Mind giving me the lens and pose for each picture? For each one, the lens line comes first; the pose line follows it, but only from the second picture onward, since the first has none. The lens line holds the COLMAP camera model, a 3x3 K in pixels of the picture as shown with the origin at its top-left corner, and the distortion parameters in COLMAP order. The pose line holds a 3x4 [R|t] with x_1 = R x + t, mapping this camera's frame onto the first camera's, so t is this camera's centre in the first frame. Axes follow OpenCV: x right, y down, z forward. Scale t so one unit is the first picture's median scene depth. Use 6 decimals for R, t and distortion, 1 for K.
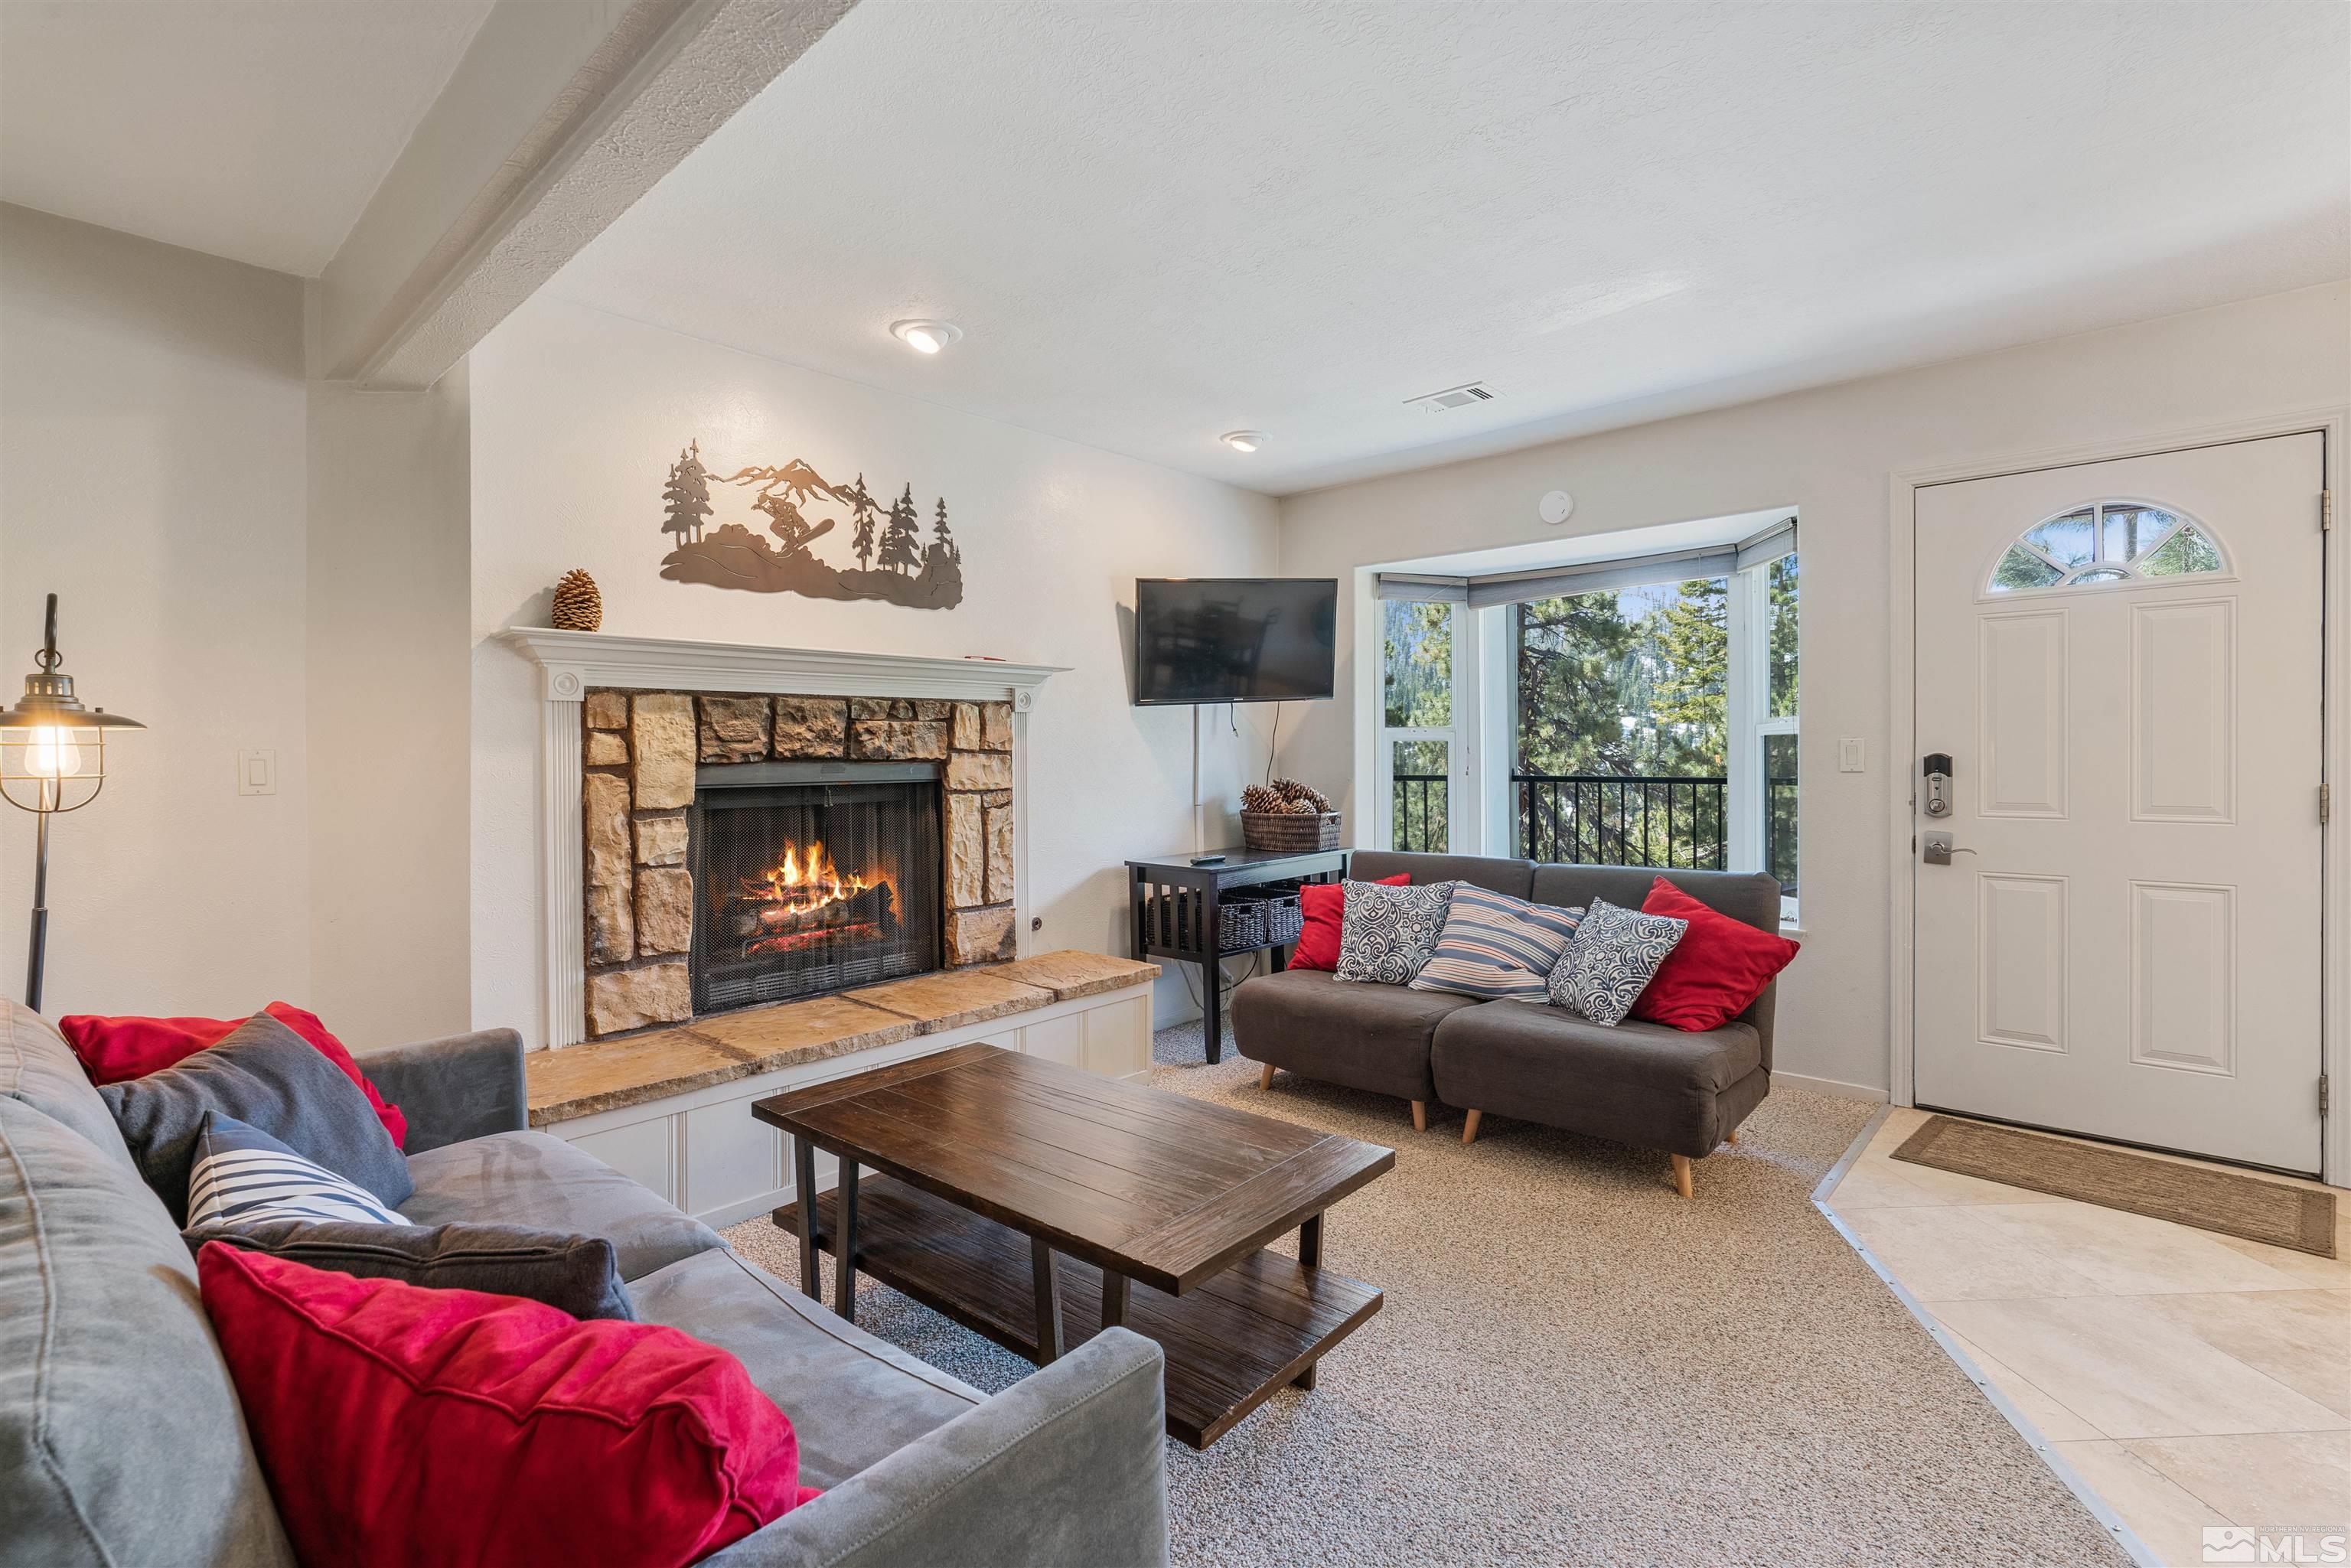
lens RADIAL K [[1082.7, 0, 1186.0], [0, 1082.7, 760.4], [0, 0, 1]] dist [-0.016548, 0.006870]
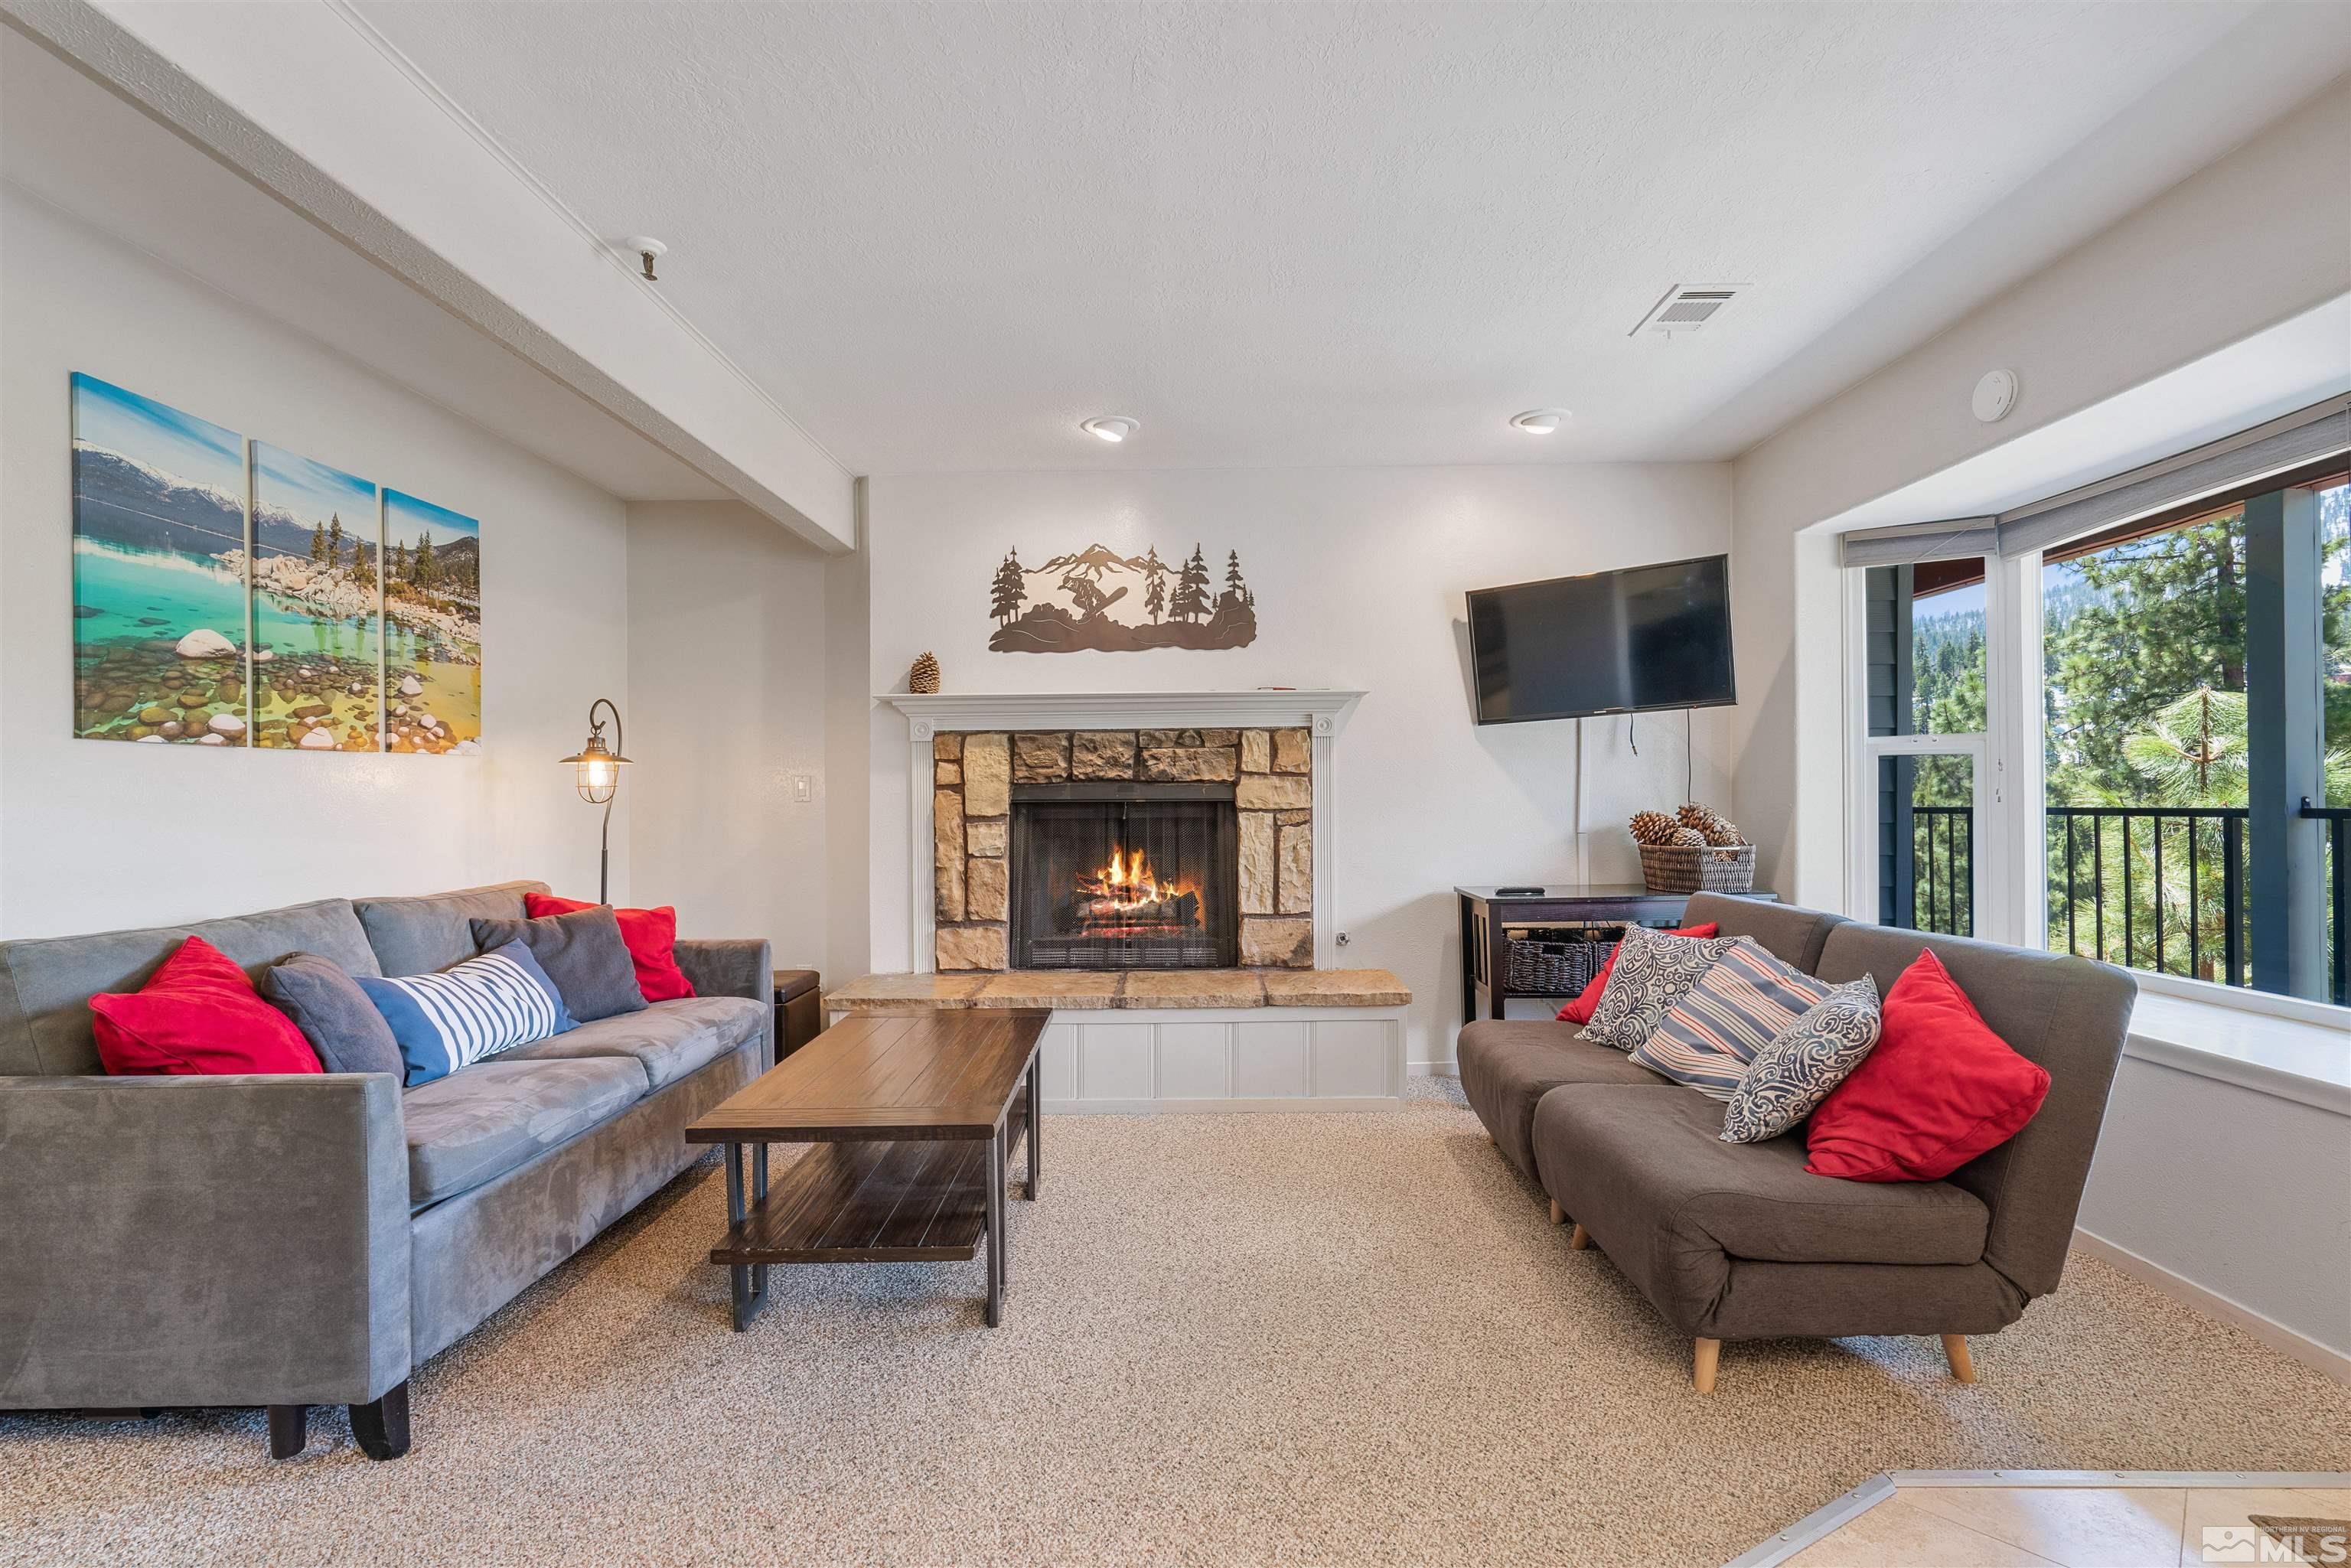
lens RADIAL K [[1066.3, 0, 1168.6], [0, 1066.3, 793.5], [0, 0, 1]] dist [-0.015422, 0.006417]
pose [[0.660770, 0.000143, -0.750588, 0.624194], [-0.002248, 0.999996, -0.001788, 0.015669], [0.750585, 0.002869, 0.660768, 0.234454]]
